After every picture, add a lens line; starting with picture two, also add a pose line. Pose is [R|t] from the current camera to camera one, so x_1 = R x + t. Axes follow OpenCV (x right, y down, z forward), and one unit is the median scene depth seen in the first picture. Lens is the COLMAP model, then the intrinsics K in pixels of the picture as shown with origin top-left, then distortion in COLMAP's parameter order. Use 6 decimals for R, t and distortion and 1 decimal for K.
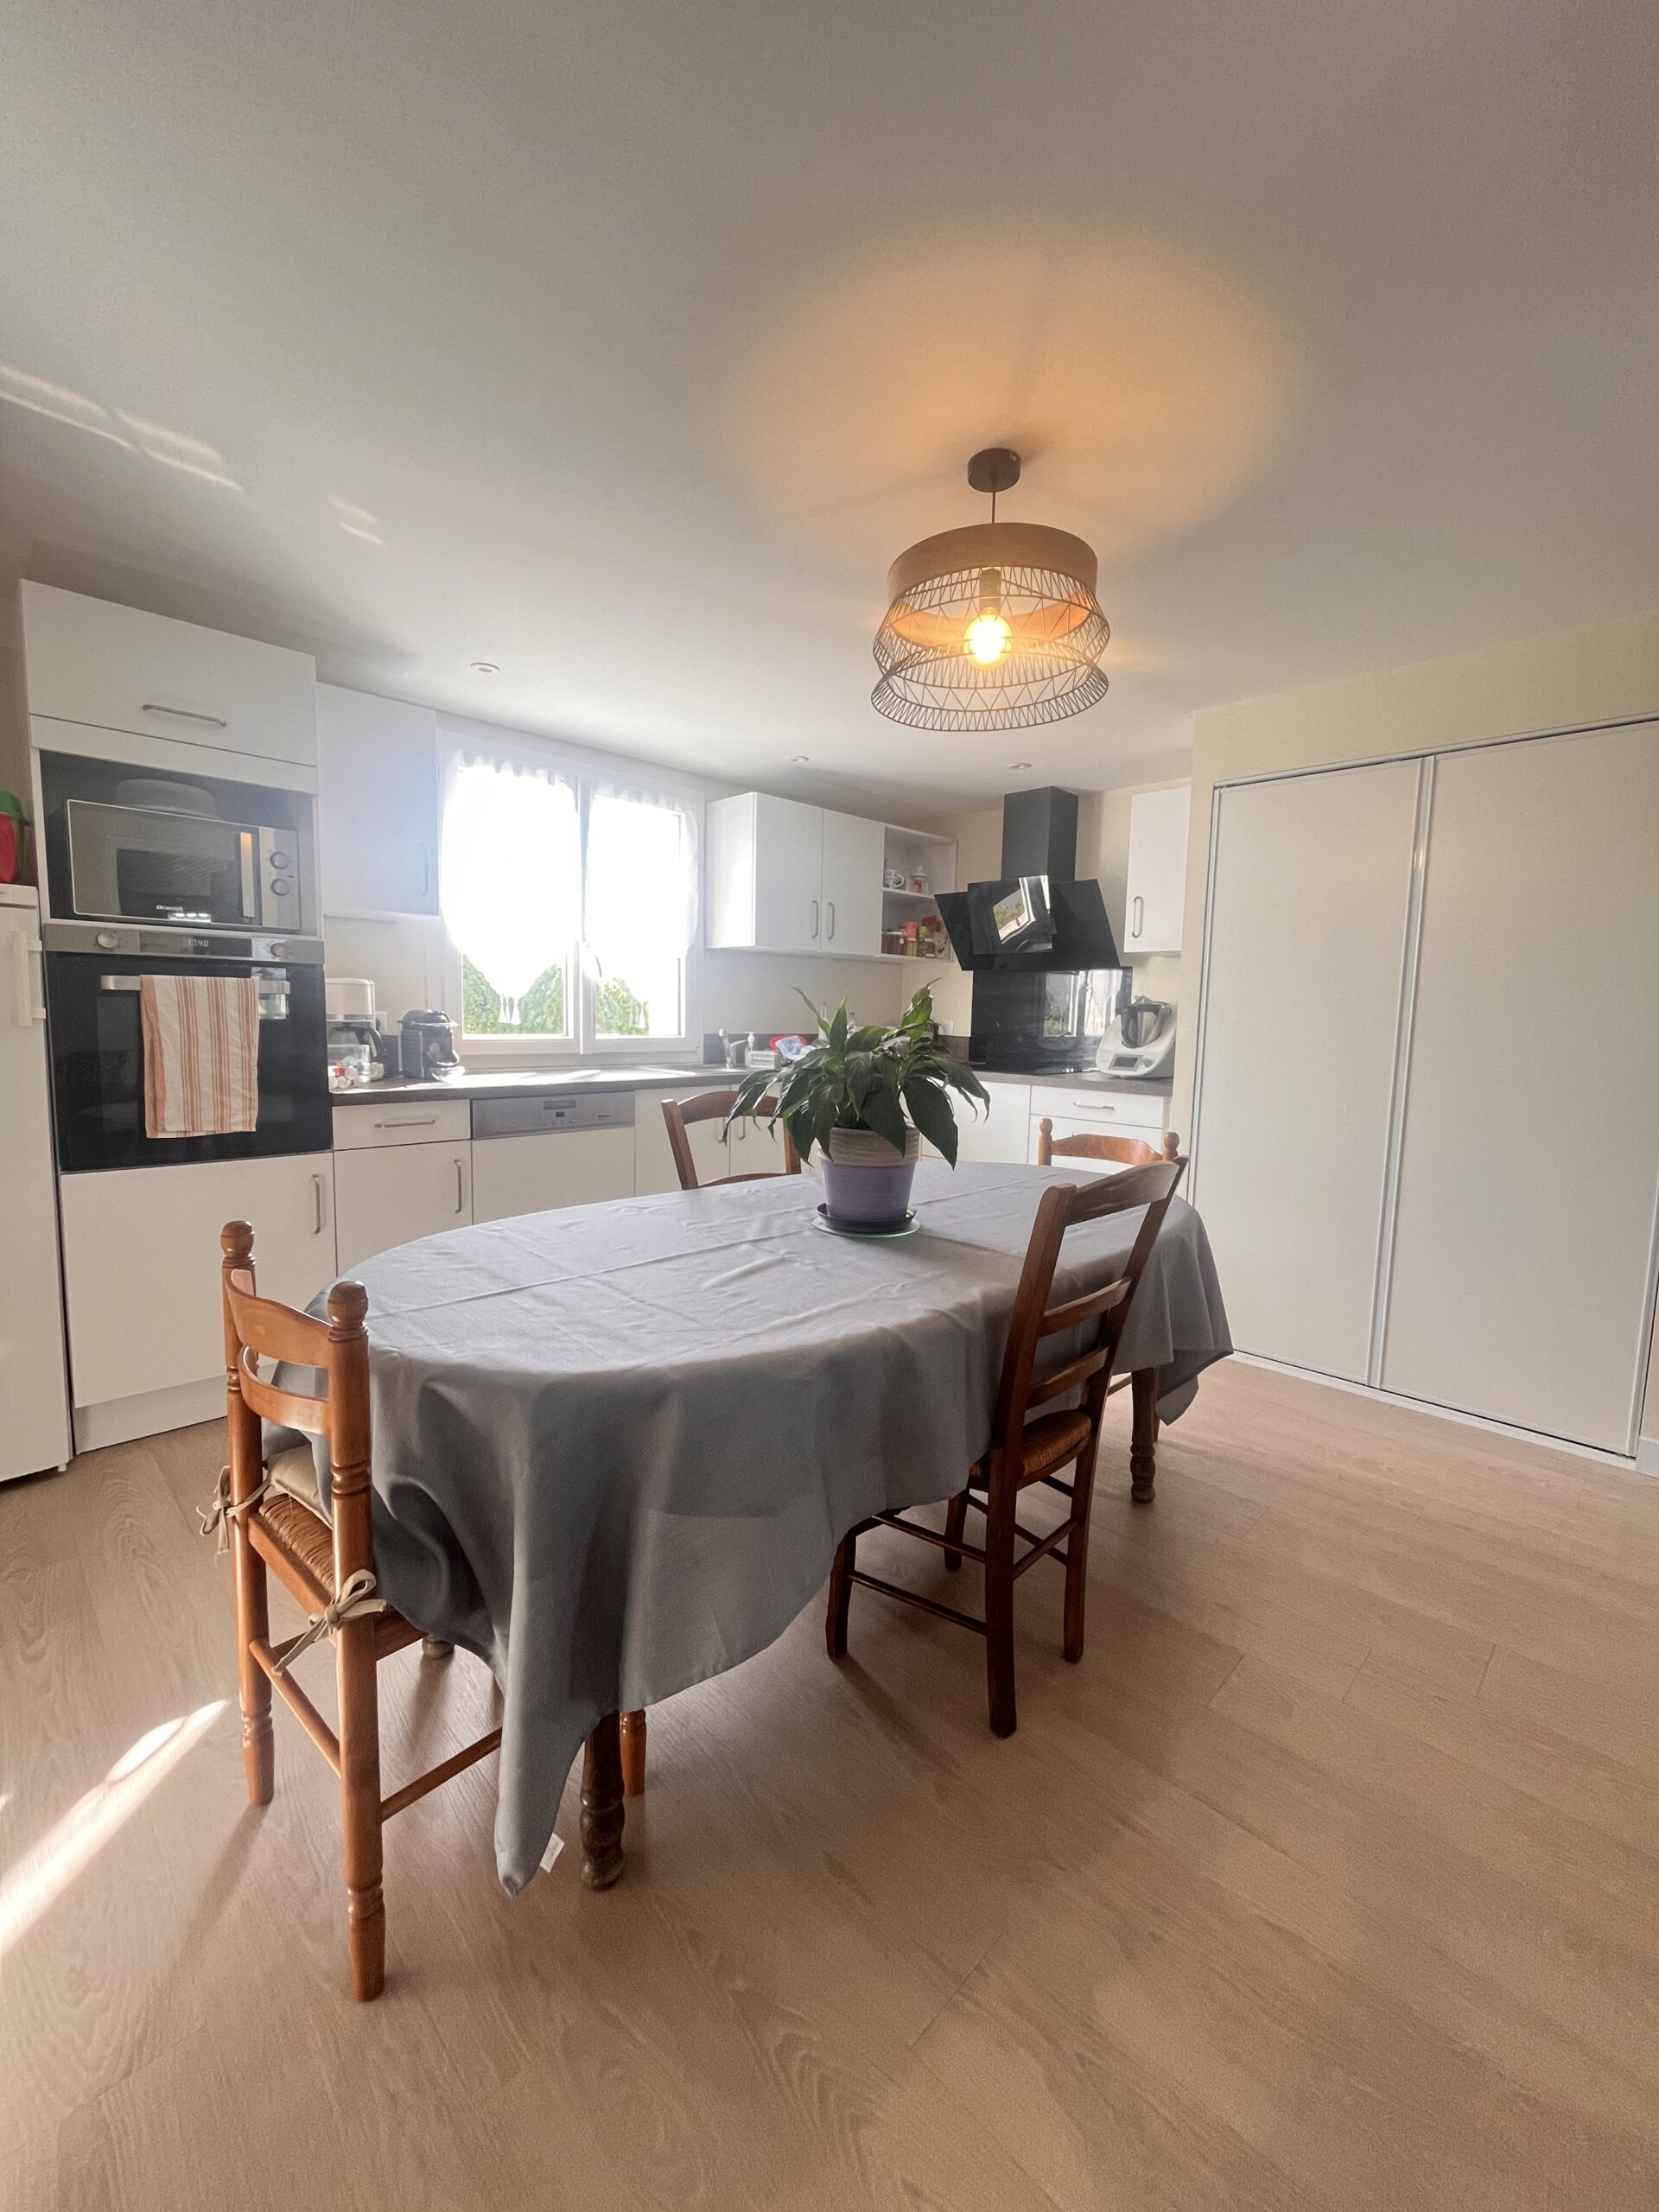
lens RADIAL K [[891.5, 0, 832.6], [0, 891.5, 1103.0], [0, 0, 1]] dist [-0.012927, 0.000542]
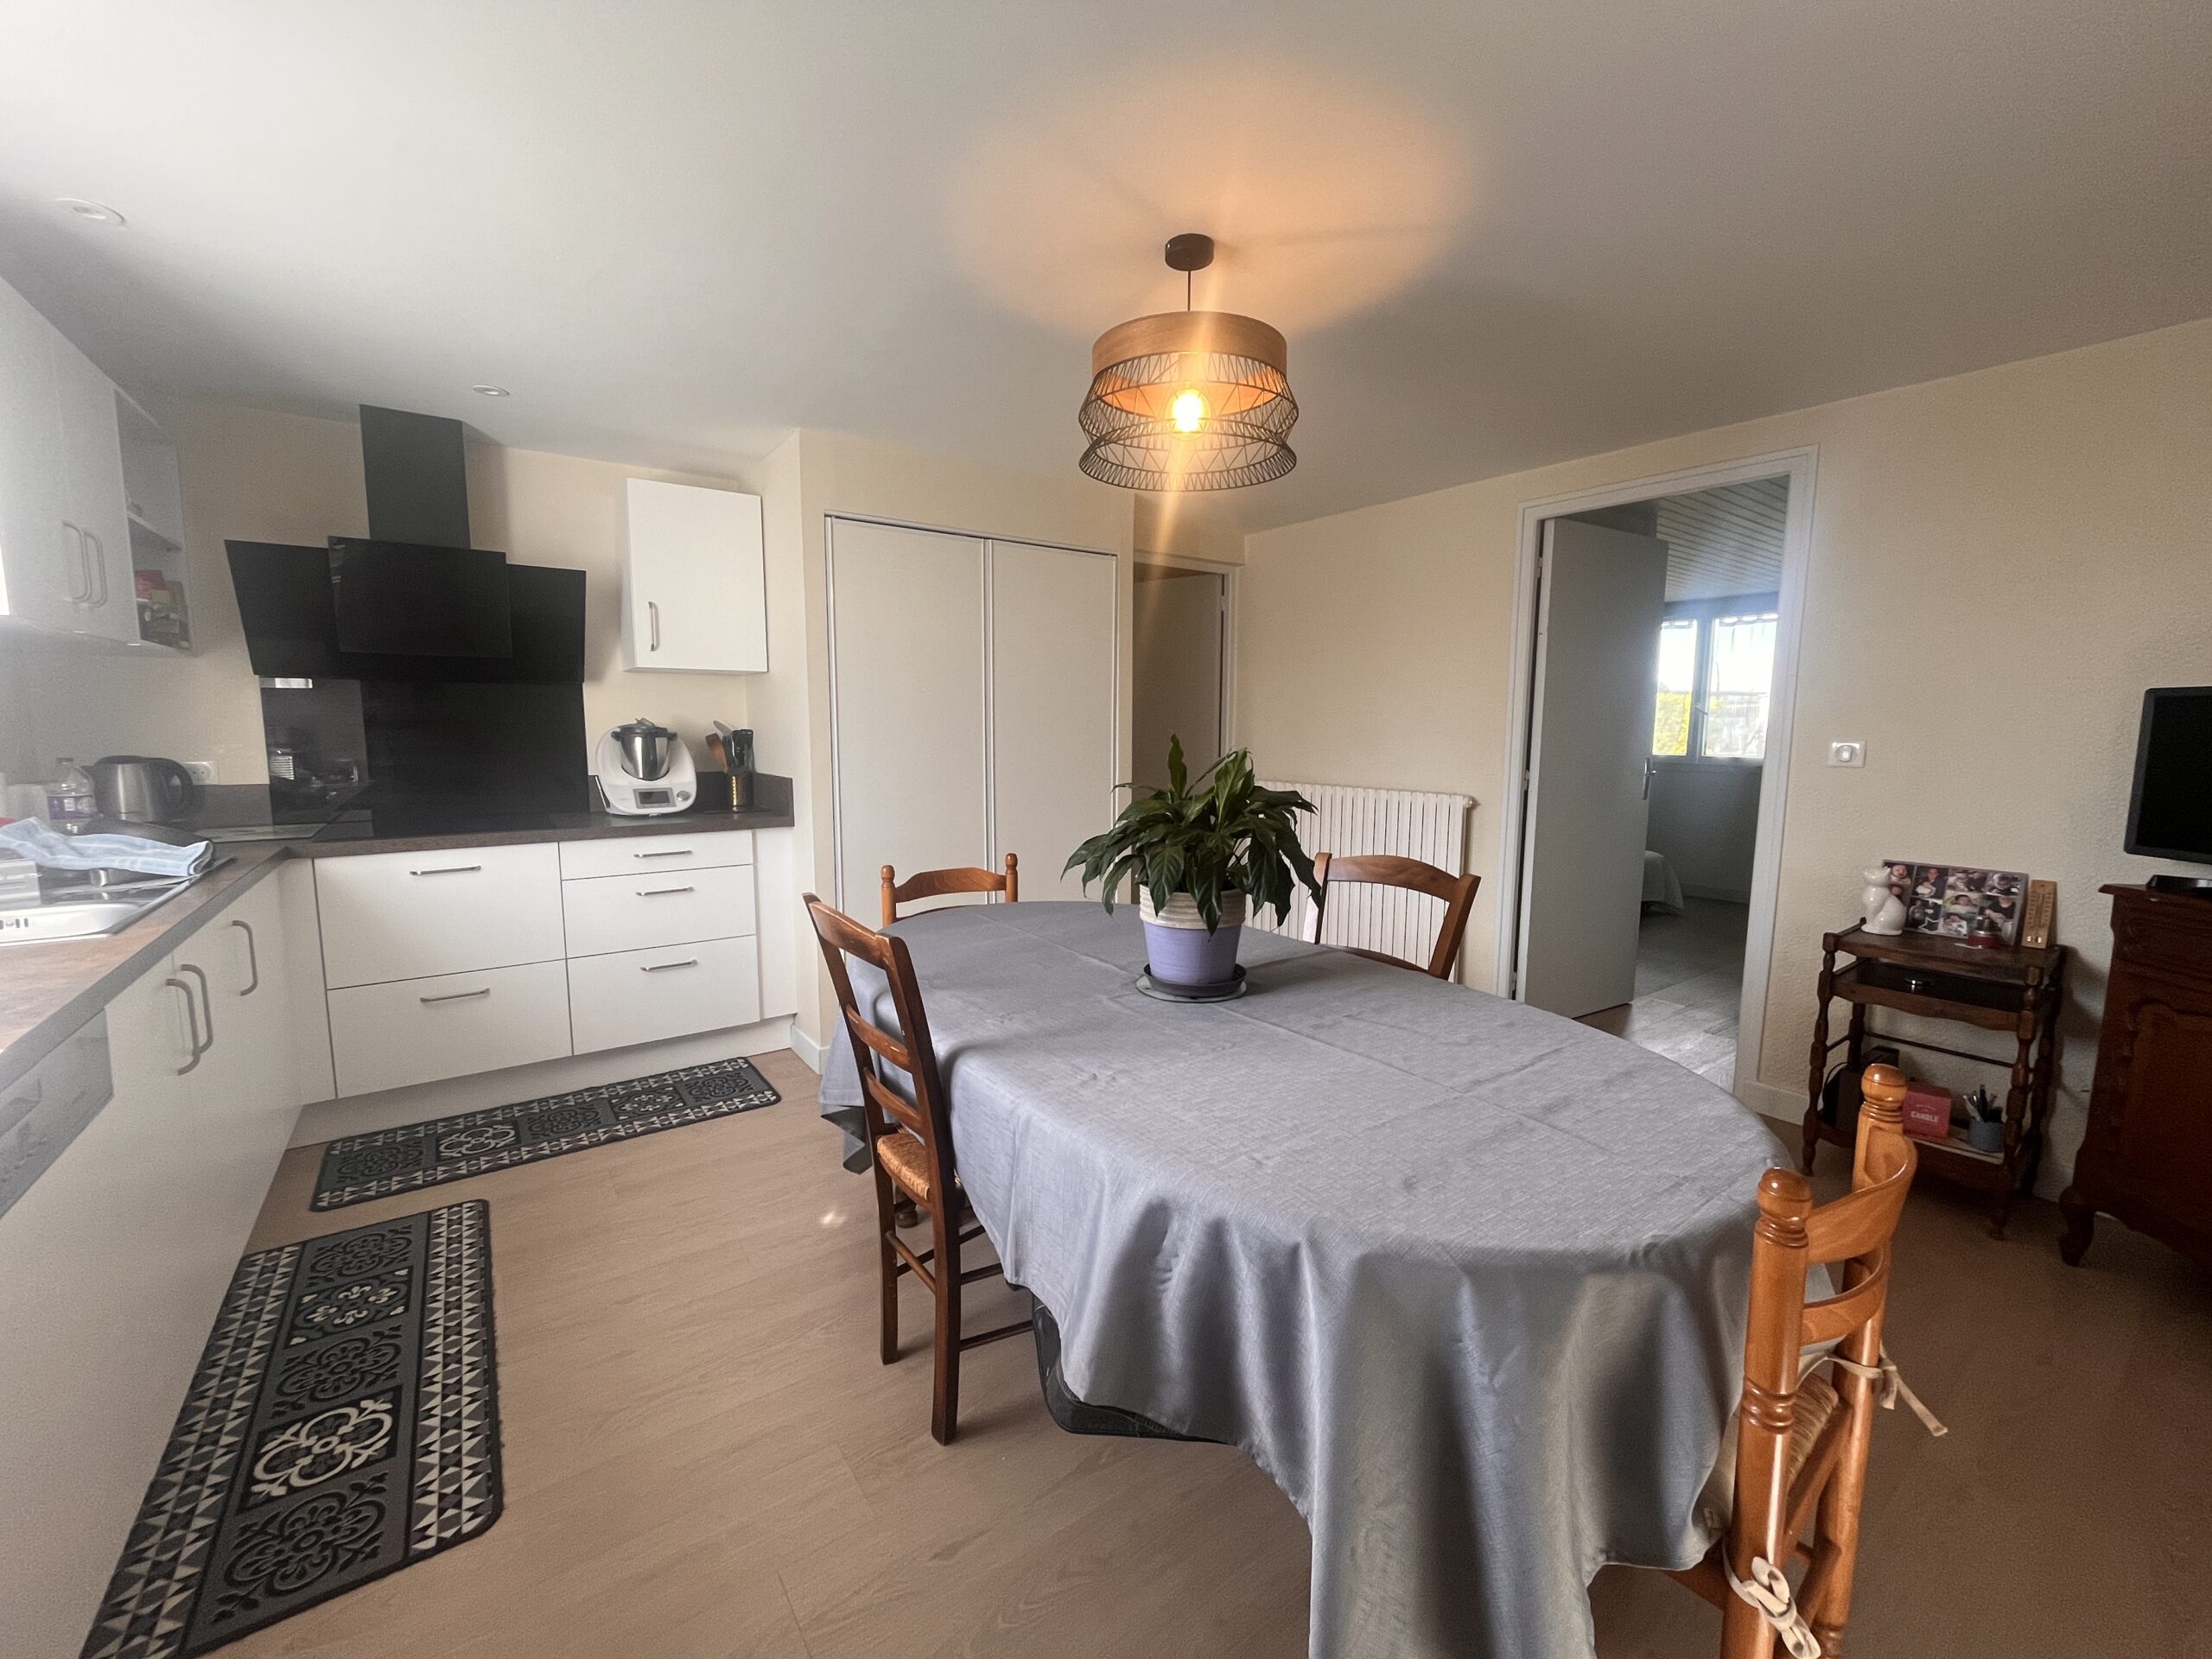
lens RADIAL K [[891.5, 0, 1110.2], [0, 891.5, 826.0], [0, 0, 1]] dist [-0.012927, 0.000542]
pose [[0.160218, -0.128690, 0.978657, -0.437463], [0.095596, 0.988827, 0.114377, -0.075707], [-0.982442, 0.075231, 0.170730, 0.440965]]
